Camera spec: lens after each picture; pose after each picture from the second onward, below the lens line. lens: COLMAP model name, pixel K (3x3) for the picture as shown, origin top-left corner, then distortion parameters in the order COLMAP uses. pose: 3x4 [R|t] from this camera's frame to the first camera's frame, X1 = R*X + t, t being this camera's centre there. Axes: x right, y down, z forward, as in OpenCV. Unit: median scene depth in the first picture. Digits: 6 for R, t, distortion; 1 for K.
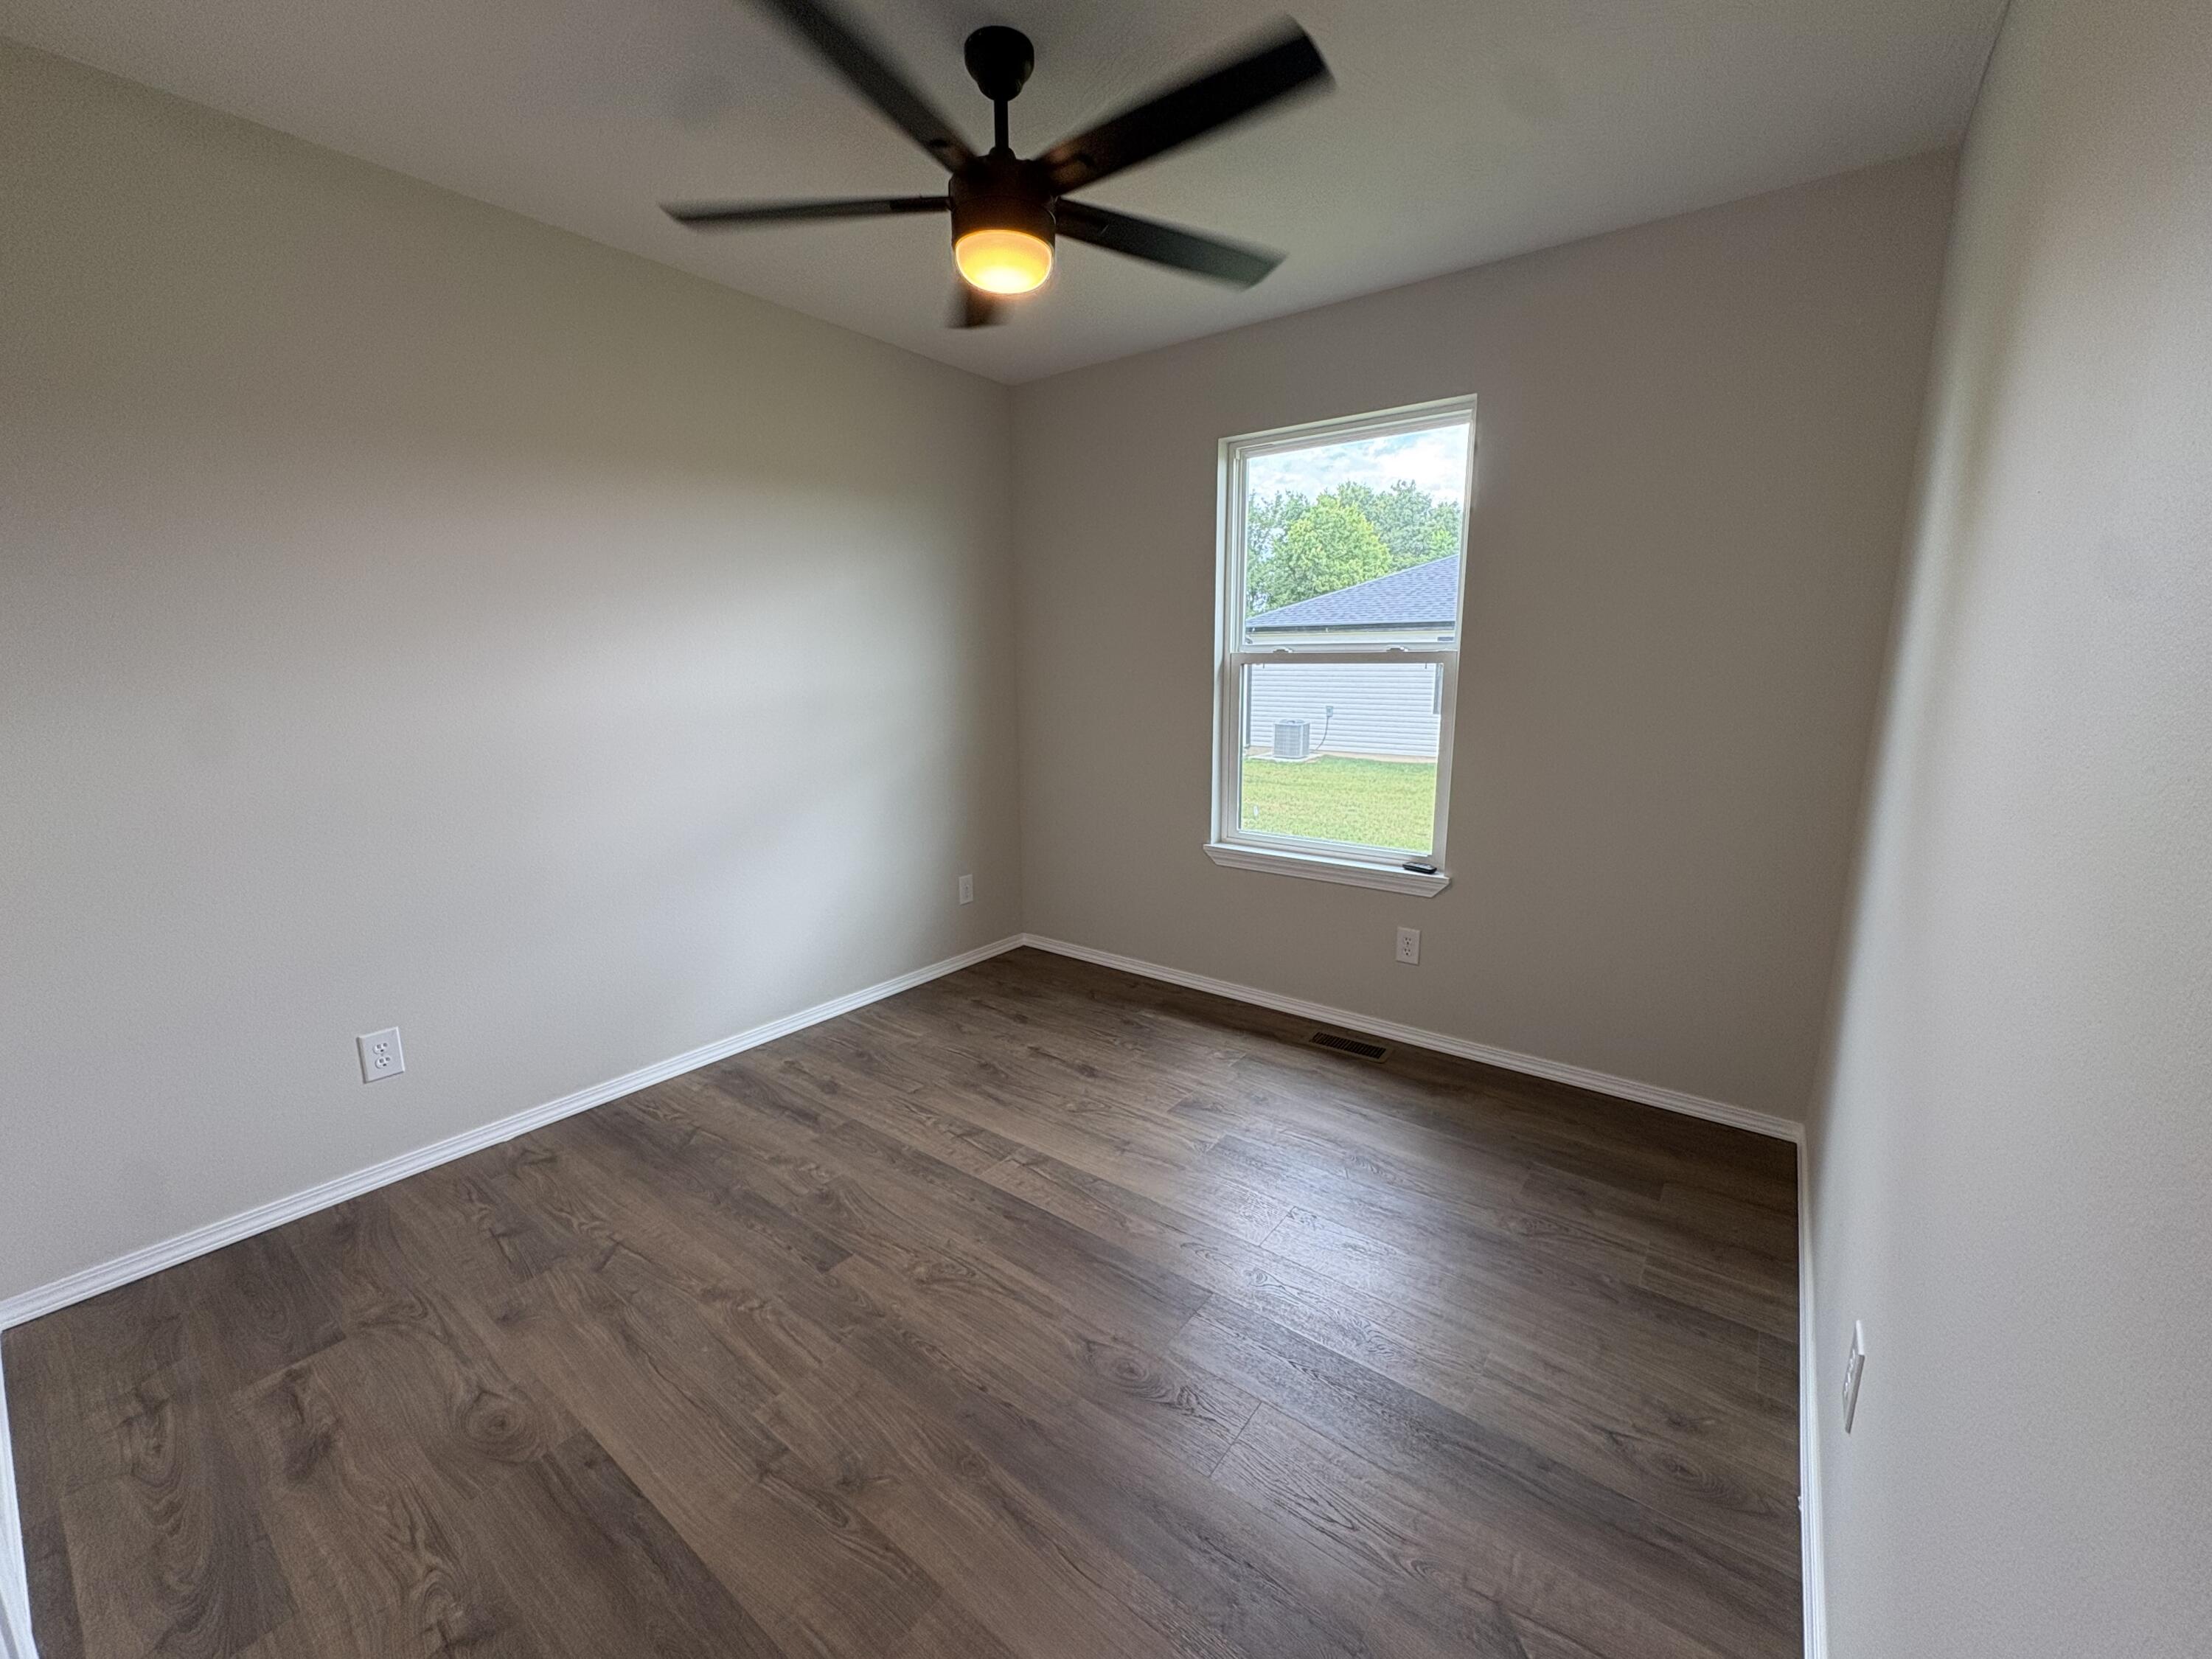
lens RADIAL K [[914.4, 0, 1114.9], [0, 914.4, 816.4], [0, 0, 1]] dist [0.000553, 0.000075]
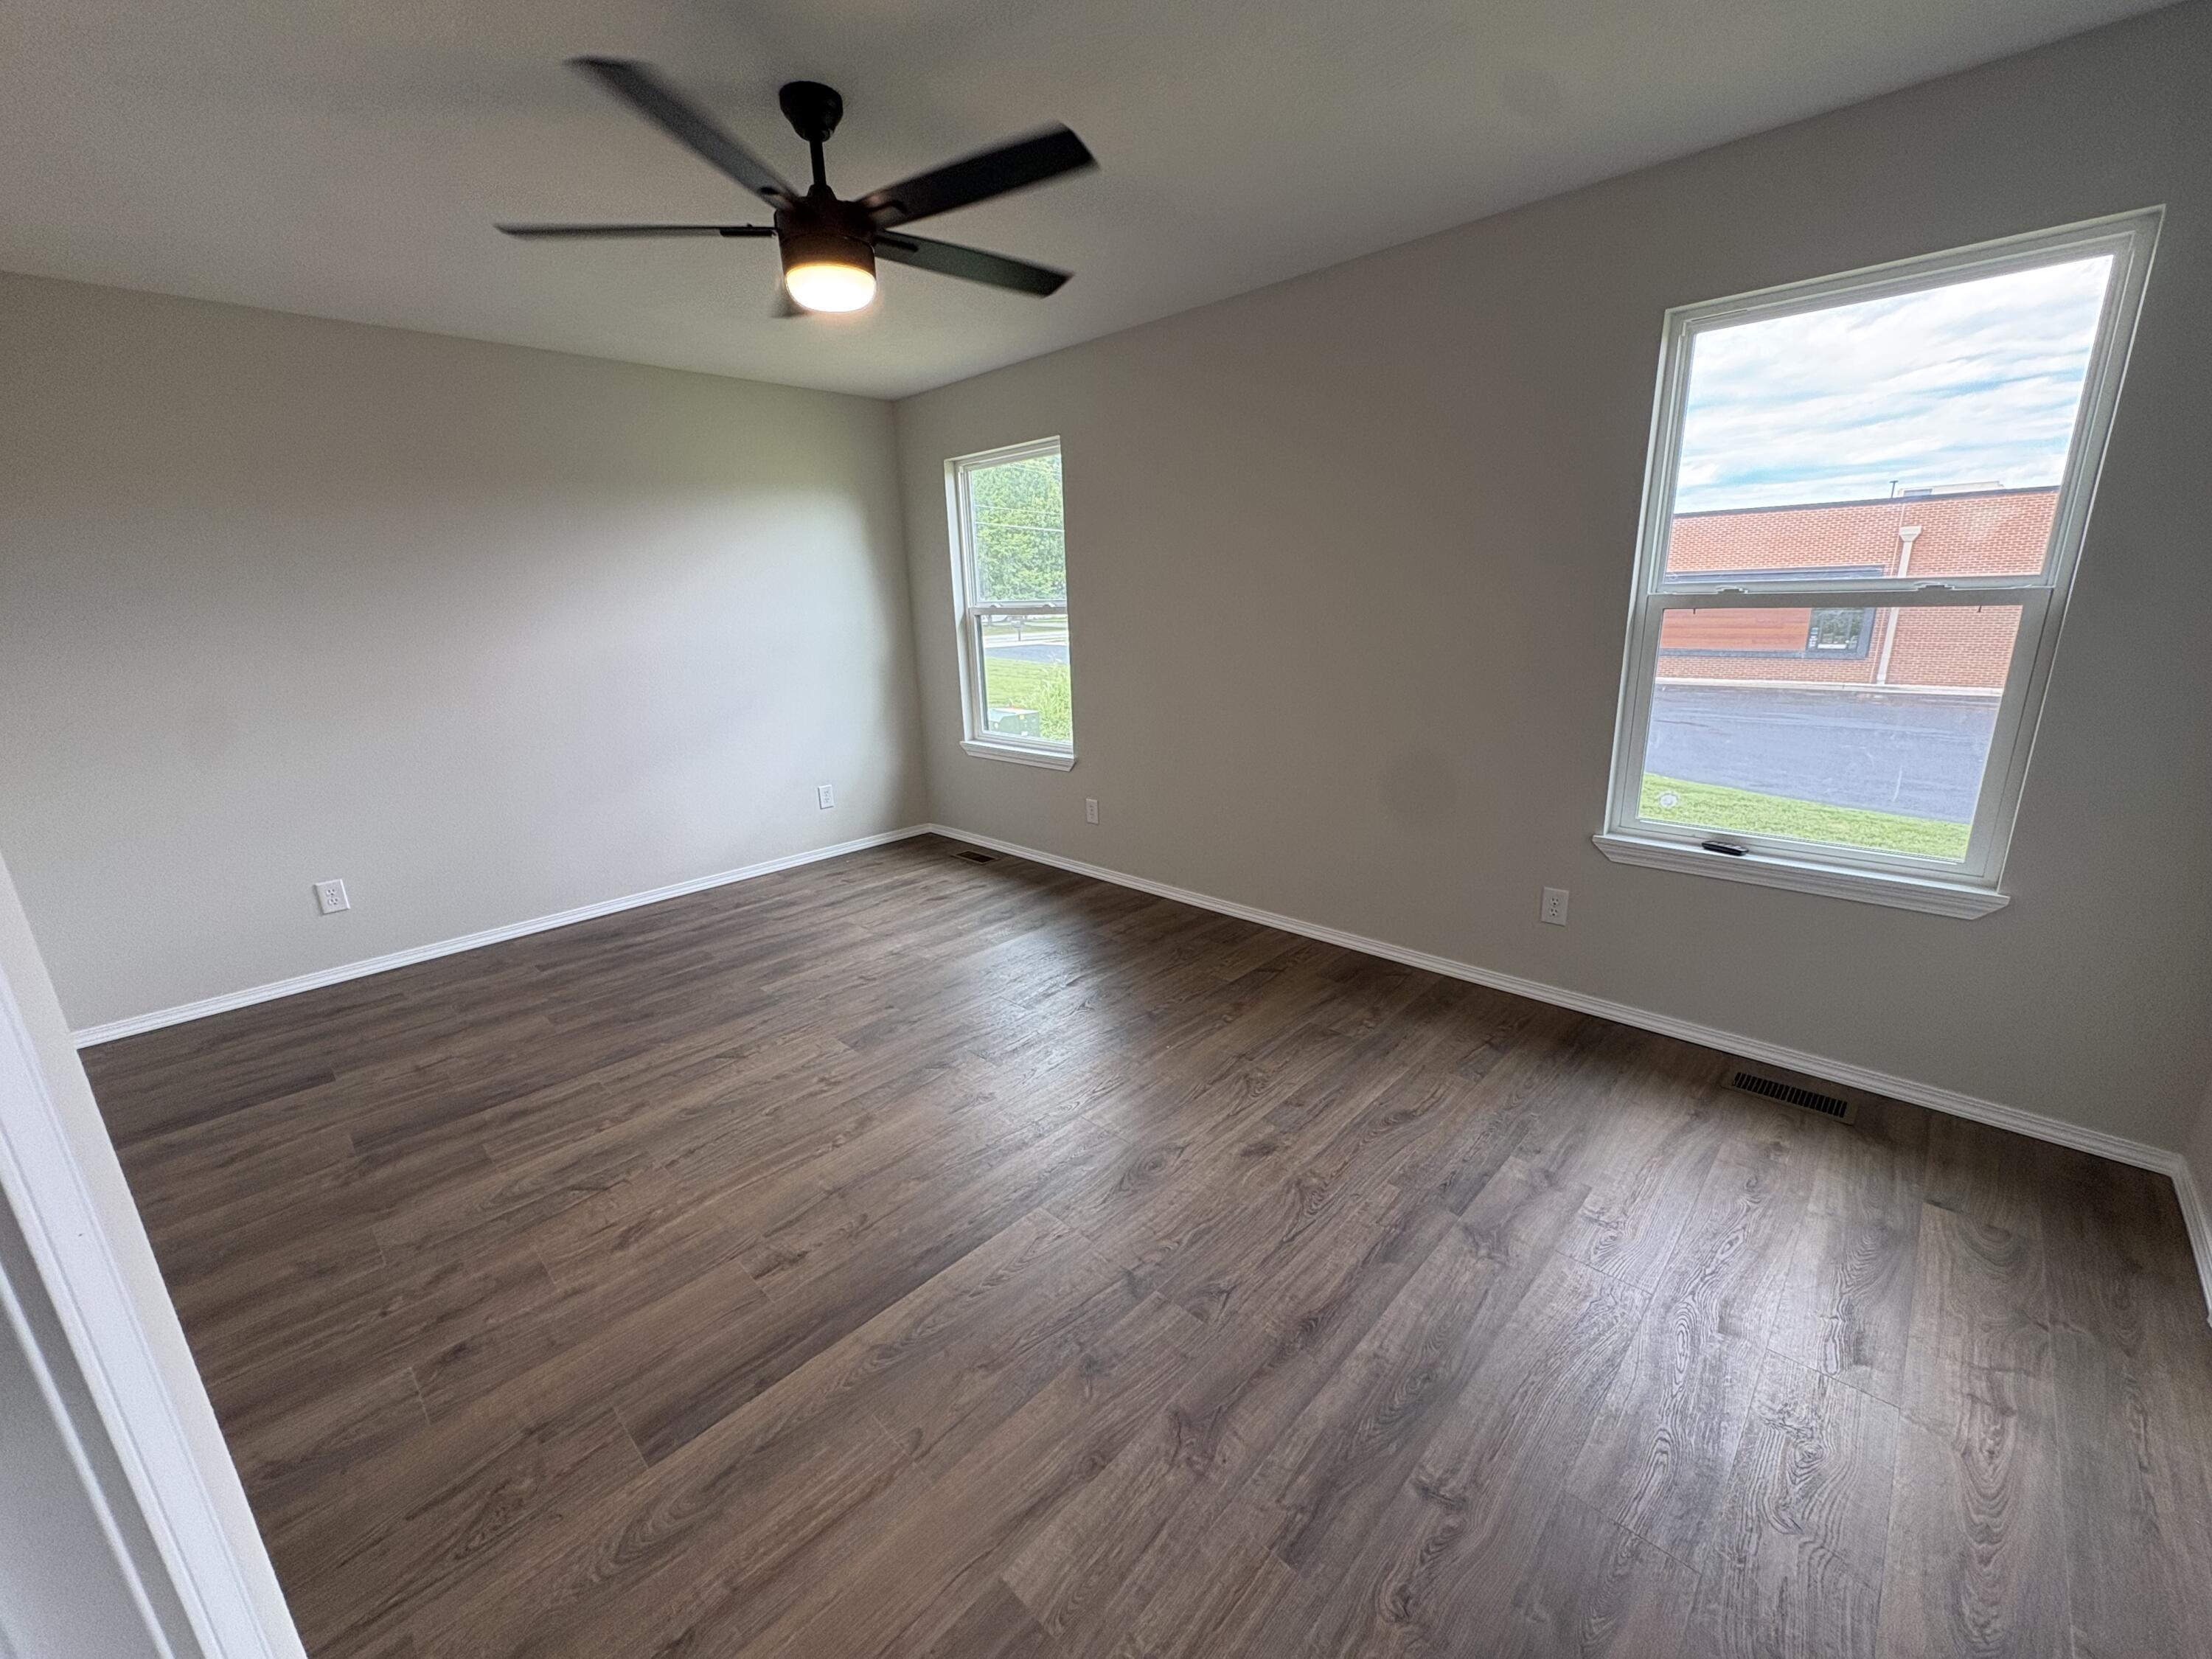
lens RADIAL K [[875.0, 0, 1106.0], [0, 875.0, 829.5], [0, 0, 1]] dist [-0.000124, 0.000108]
pose [[0.994045, 0.016887, -0.107657, -0.251477], [-0.008500, 0.996926, 0.077890, -0.031841], [0.108642, -0.076511, 0.991132, 0.184617]]
